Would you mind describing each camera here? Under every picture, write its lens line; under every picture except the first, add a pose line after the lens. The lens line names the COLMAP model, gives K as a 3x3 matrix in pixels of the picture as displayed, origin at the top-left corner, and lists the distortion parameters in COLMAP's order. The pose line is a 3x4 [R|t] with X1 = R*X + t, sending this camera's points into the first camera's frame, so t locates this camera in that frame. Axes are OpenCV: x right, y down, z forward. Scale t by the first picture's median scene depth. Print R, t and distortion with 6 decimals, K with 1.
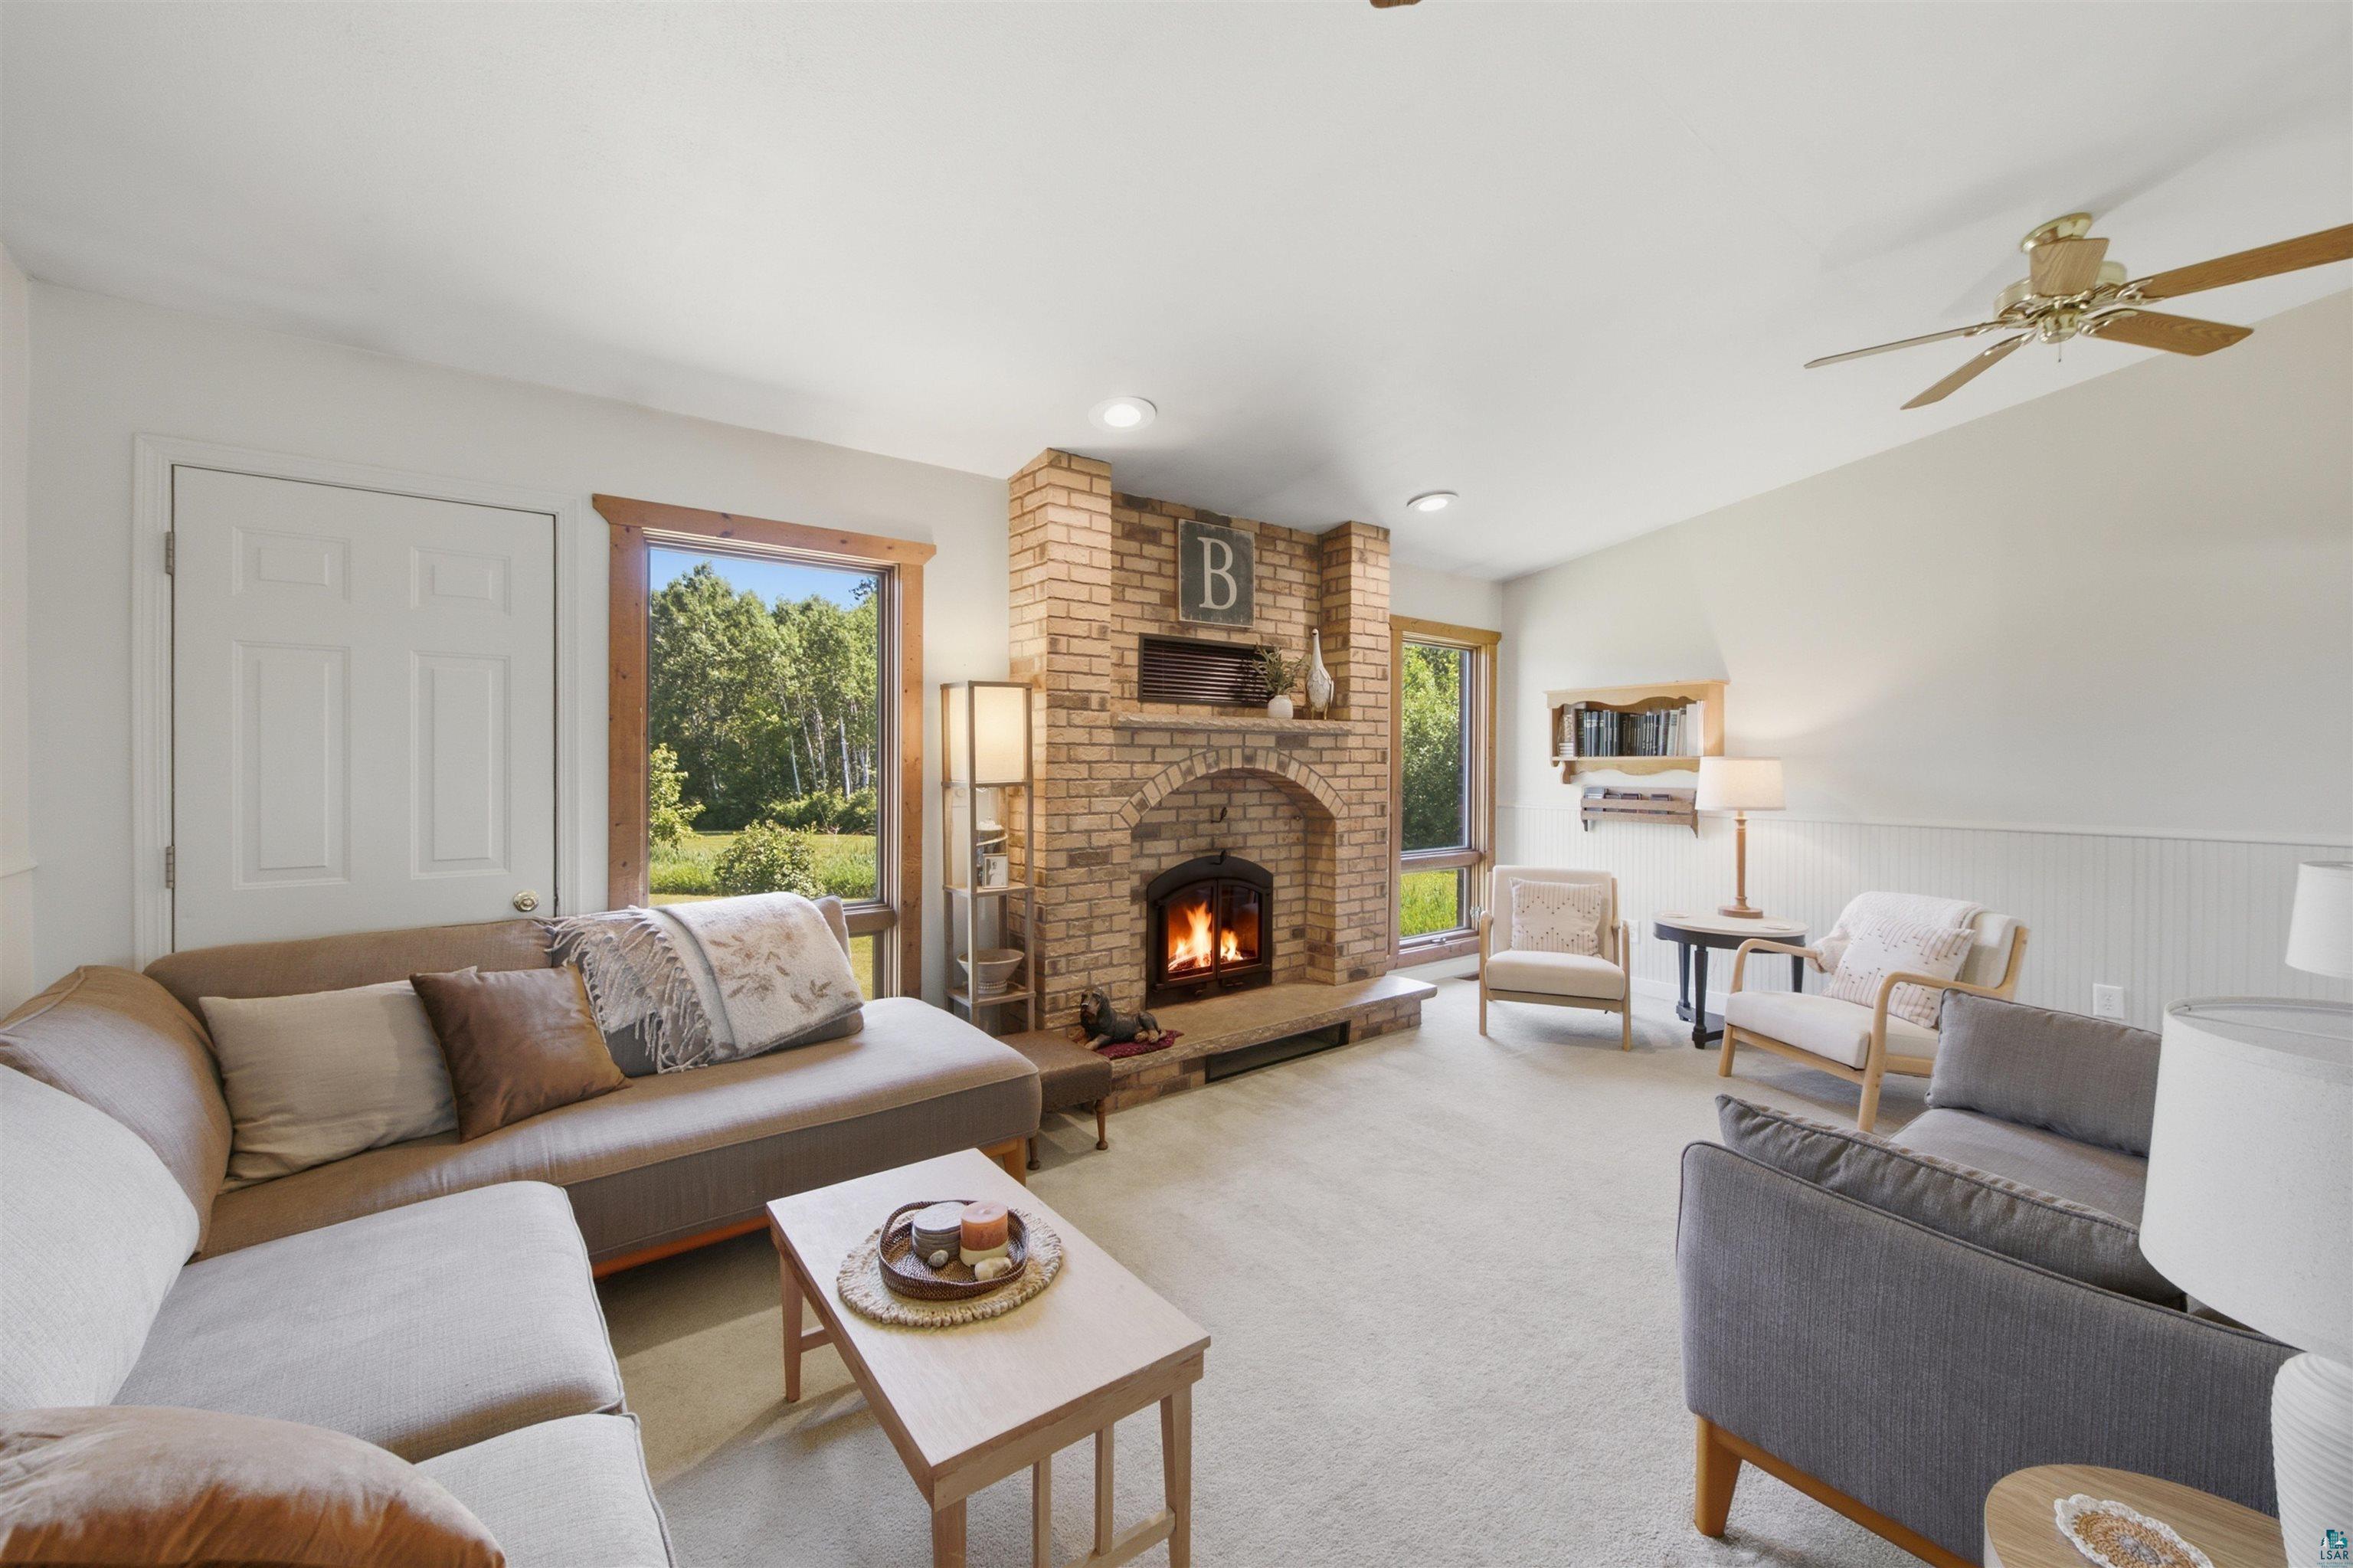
lens RADIAL K [[936.1, 0, 1174.9], [0, 936.1, 772.4], [0, 0, 1]] dist [-0.001084, 0.000457]
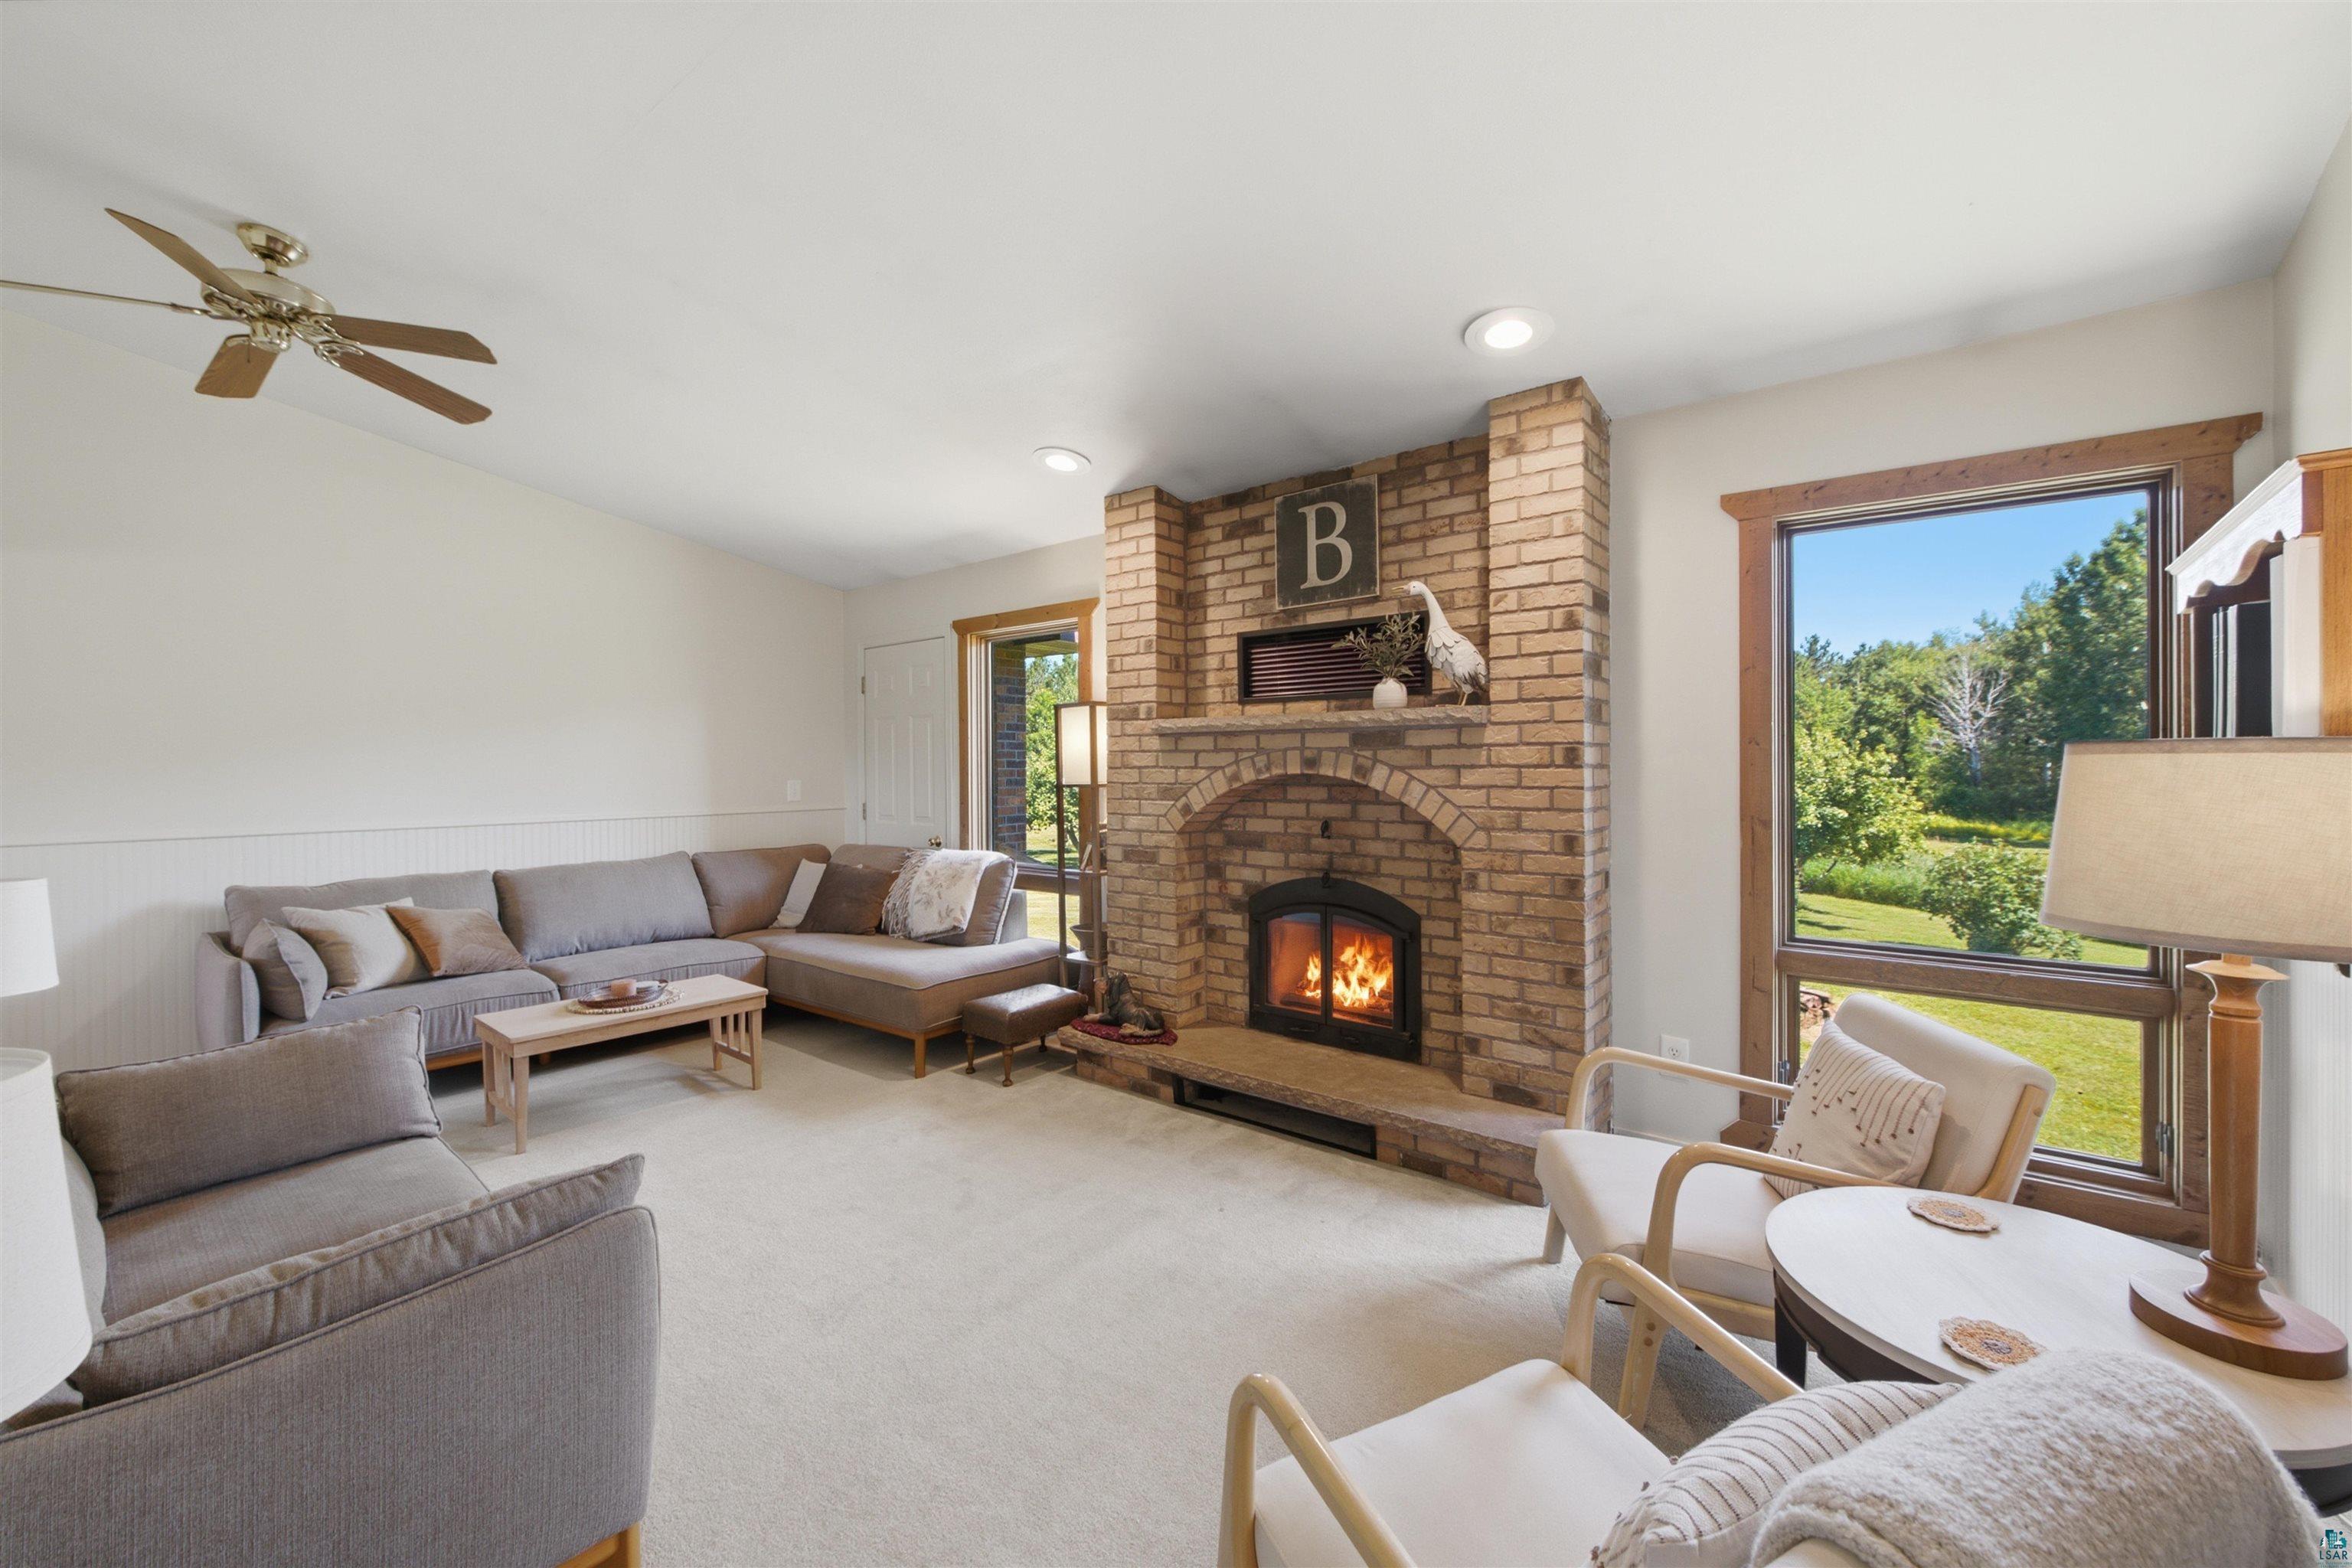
lens RADIAL K [[935.7, 0, 1177.8], [0, 935.7, 776.8], [0, 0, 1]] dist [-0.001084, 0.000457]
pose [[0.224093, 0.007423, -0.974539, 0.852395], [-0.006815, 0.999958, 0.006050, -0.006095], [0.974544, 0.005285, 0.224134, 0.695056]]
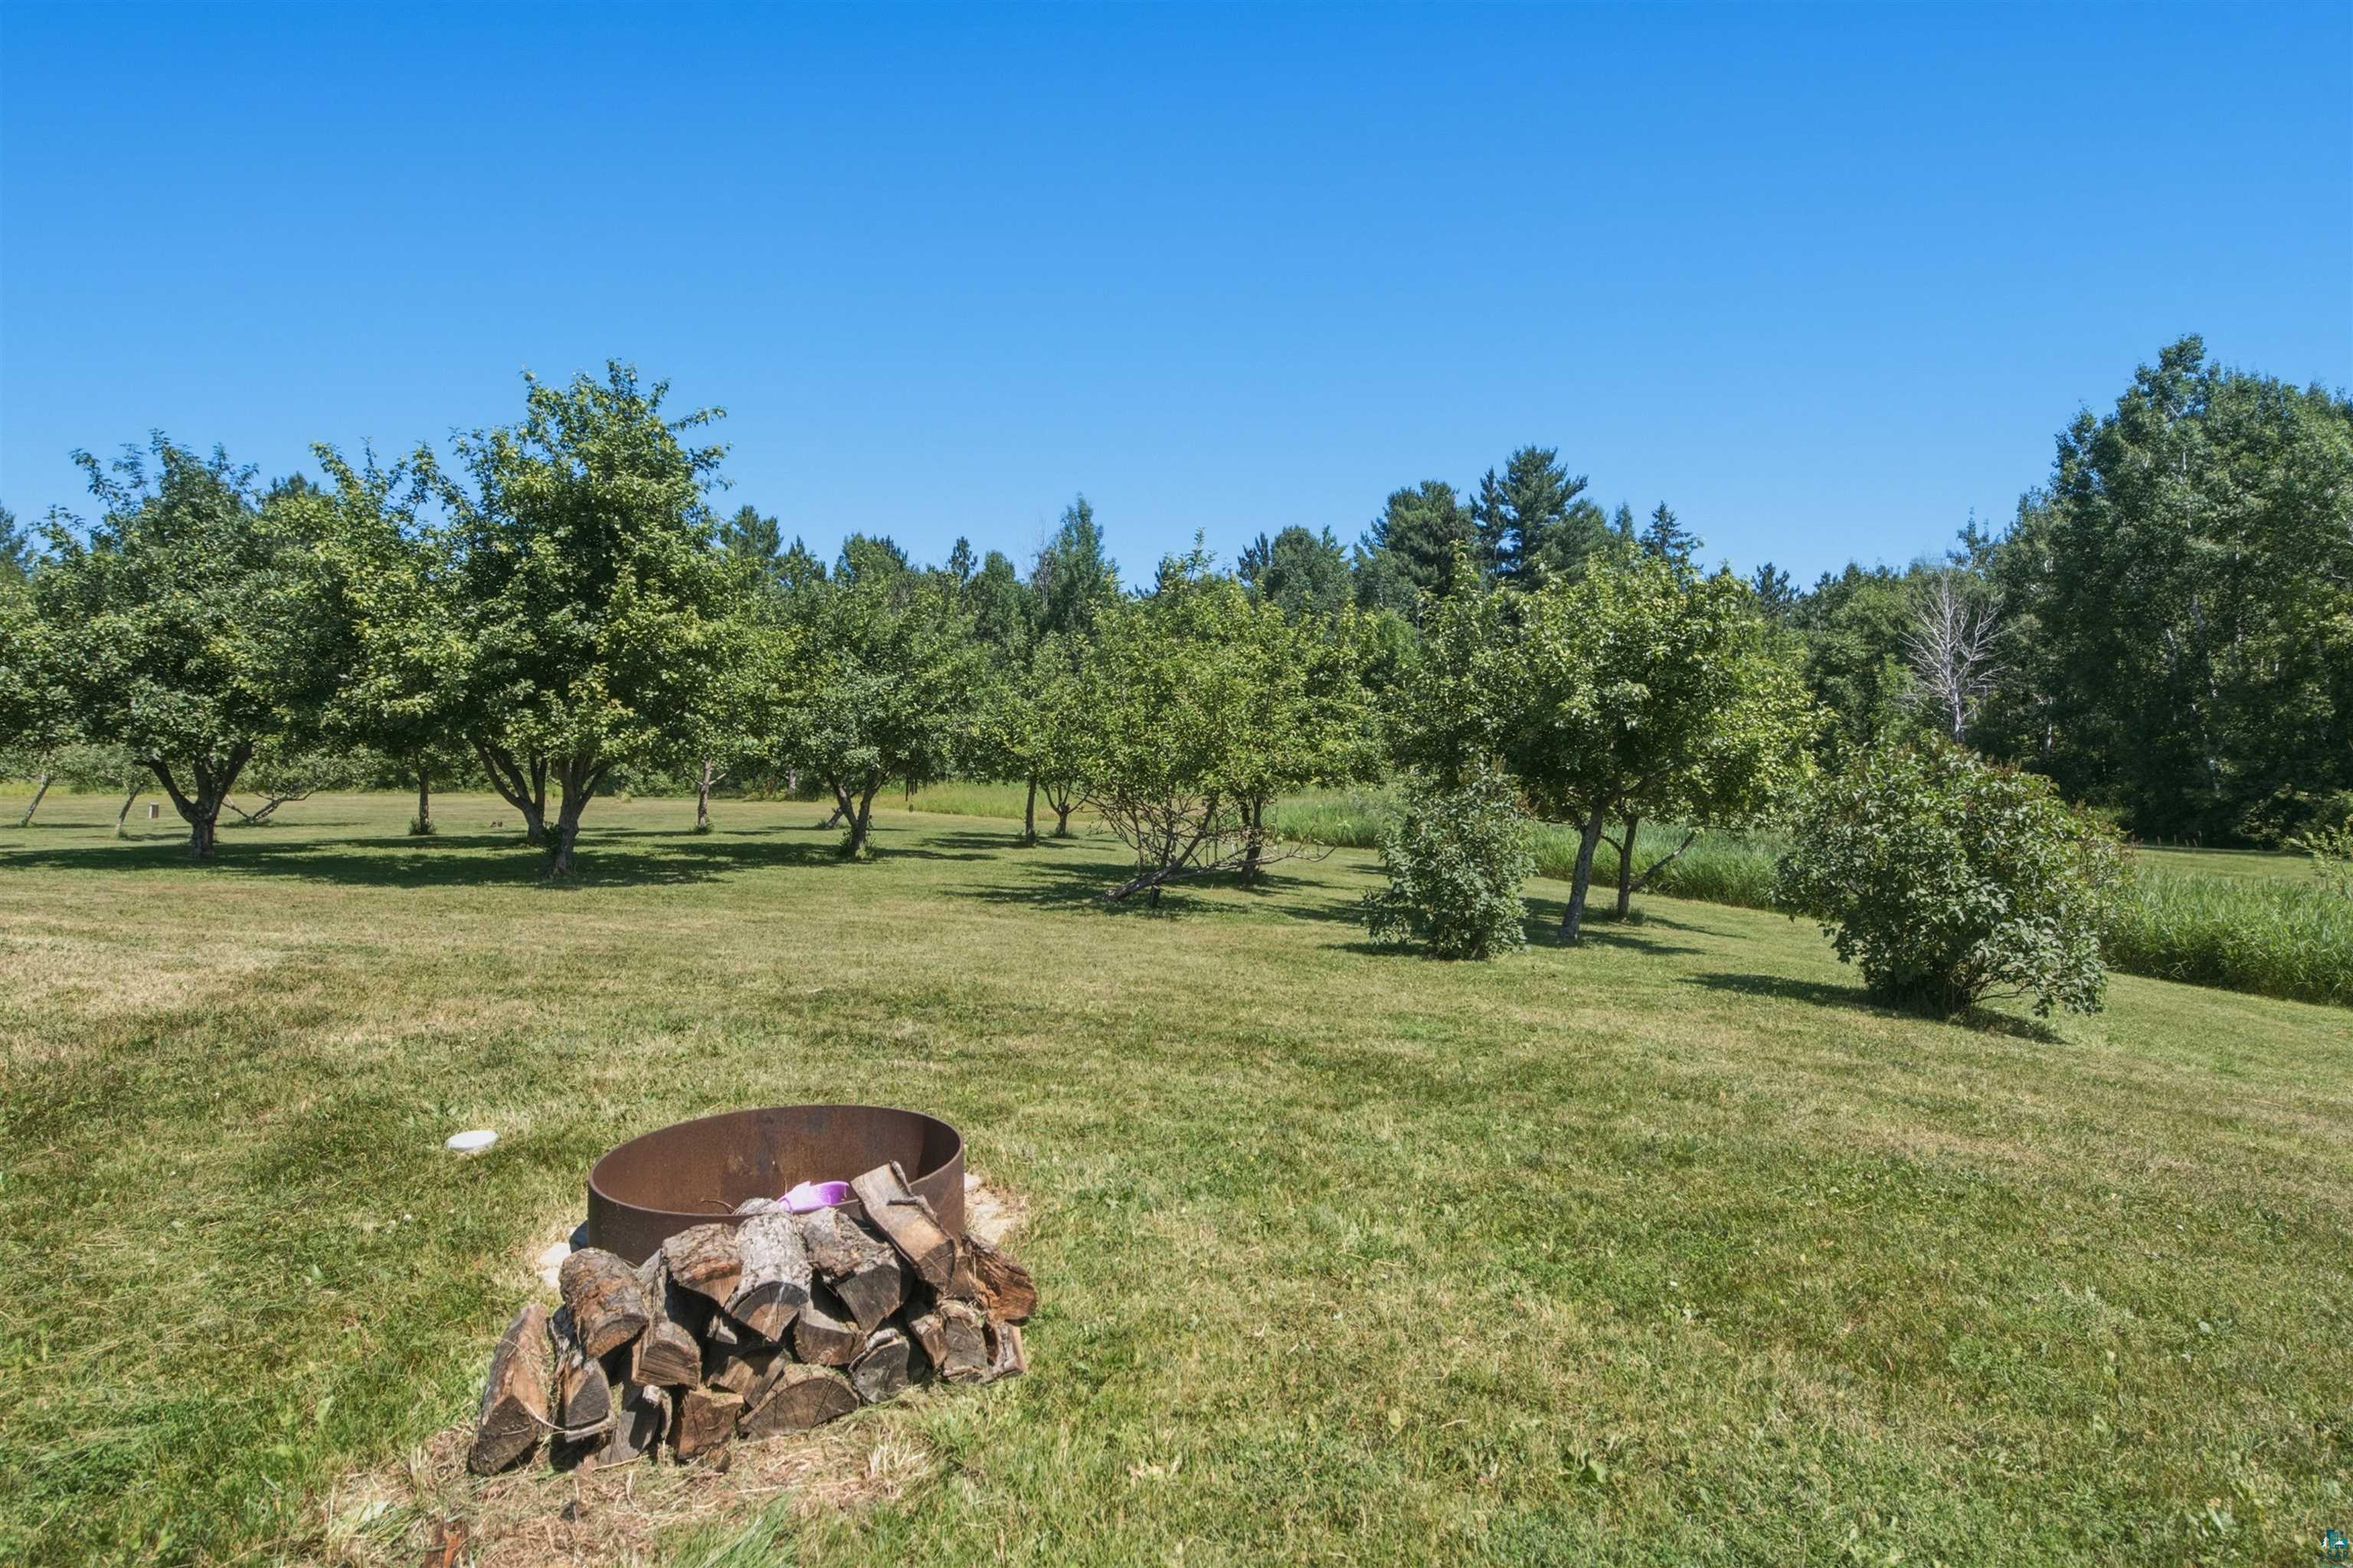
lens RADIAL K [[1295.3, 0, 1157.2], [0, 1295.3, 723.3], [0, 0, 1]] dist [0.001306, -0.000295]
pose [[0.362764, -0.010247, -0.931825, -0.443085], [-0.027828, 0.999374, -0.021823, 0.313069], [0.931466, 0.033848, 0.362251, 2.658003]]
